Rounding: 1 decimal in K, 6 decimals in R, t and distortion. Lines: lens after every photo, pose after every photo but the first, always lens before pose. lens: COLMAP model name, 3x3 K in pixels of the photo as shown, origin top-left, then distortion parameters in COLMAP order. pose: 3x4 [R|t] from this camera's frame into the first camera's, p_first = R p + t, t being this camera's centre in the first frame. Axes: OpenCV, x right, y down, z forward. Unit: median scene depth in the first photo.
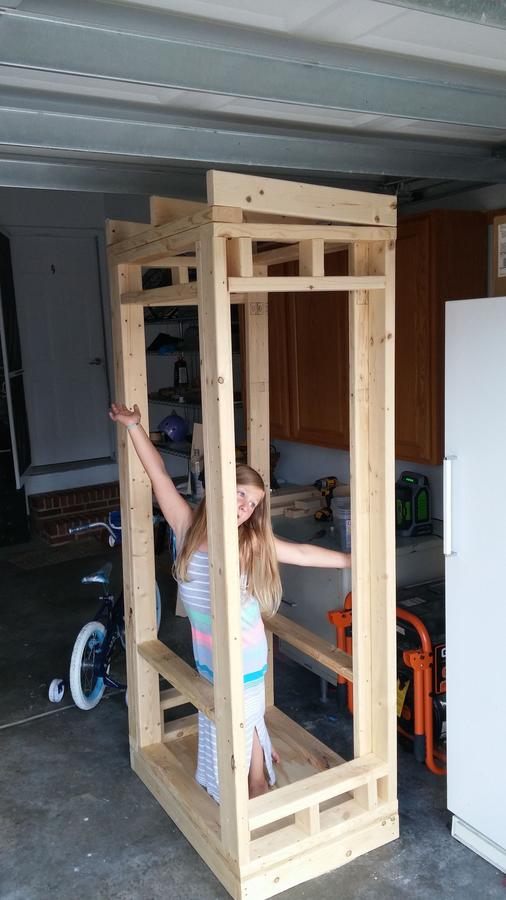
lens RADIAL K [[759.6, 0, 253.0], [0, 759.6, 450.0], [0, 0, 1]] dist [0.036847, -0.073306]
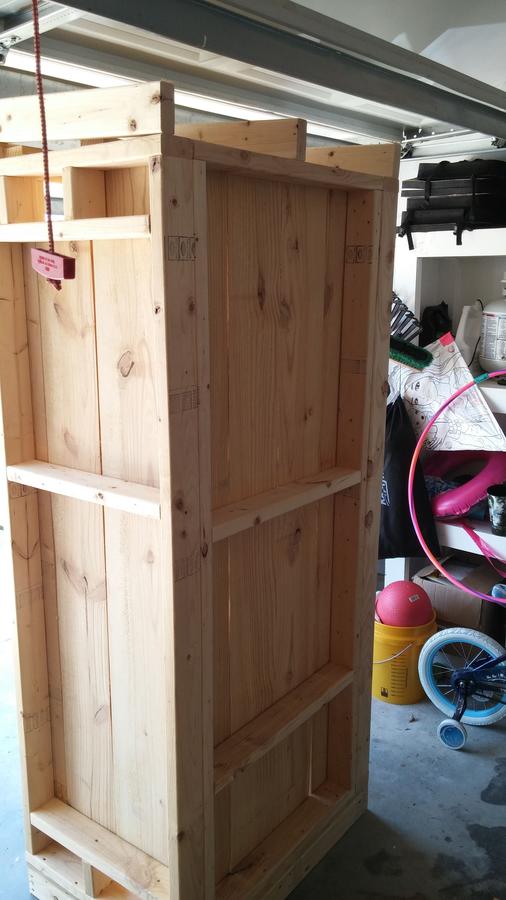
lens RADIAL K [[759.6, 0, 253.0], [0, 759.6, 450.0], [0, 0, 1]] dist [0.036847, -0.073306]
pose [[0.379541, 0.262253, -0.887227, 0.759366], [-0.150271, 0.963723, 0.220581, -0.176577], [0.912889, 0.049605, 0.405182, 0.759501]]
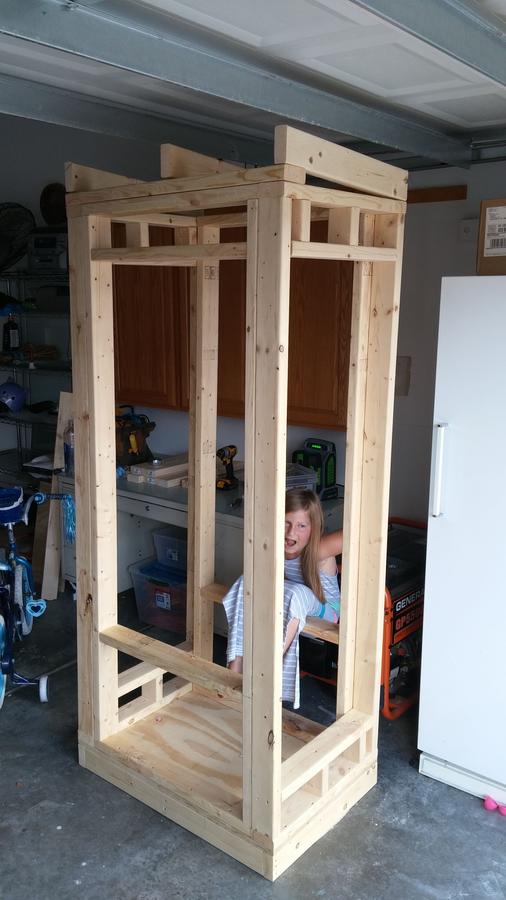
lens RADIAL K [[759.6, 0, 253.0], [0, 759.6, 450.0], [0, 0, 1]] dist [0.036847, -0.073306]
pose [[0.934313, -0.029832, 0.355203, -0.348105], [0.014215, 0.998817, 0.046495, -0.007621], [-0.356169, -0.038392, 0.933632, 0.091470]]
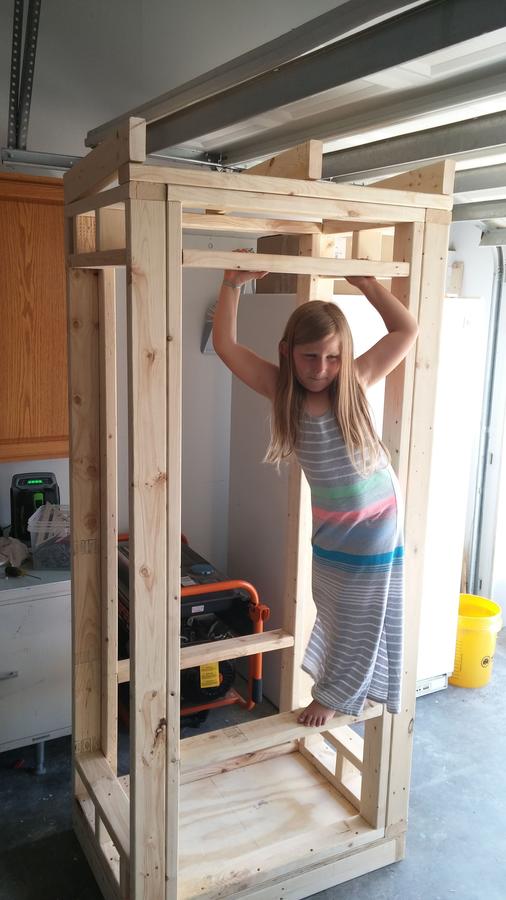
lens RADIAL K [[759.6, 0, 253.0], [0, 759.6, 450.0], [0, 0, 1]] dist [0.036847, -0.073306]
pose [[0.032099, -0.152024, 0.987855, -0.917587], [0.125235, 0.981187, 0.146929, -0.132784], [-0.991608, 0.118998, 0.050534, 1.005140]]
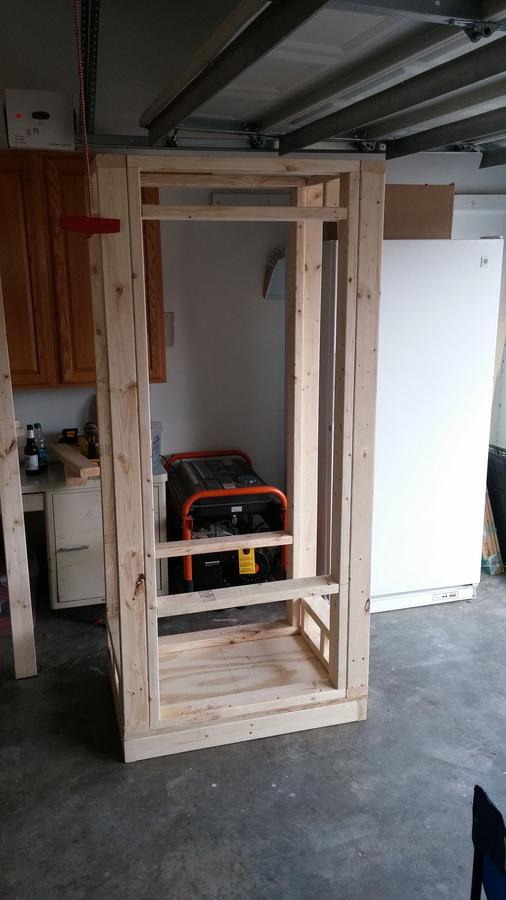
lens RADIAL K [[745.2, 0, 253.0], [0, 745.2, 450.0], [0, 0, 1]] dist [0.015377, -0.006195]
pose [[0.236415, -0.200985, 0.950638, -1.065408], [0.145937, 0.974620, 0.169762, -0.066524], [-0.960630, 0.098599, 0.259746, 0.751919]]
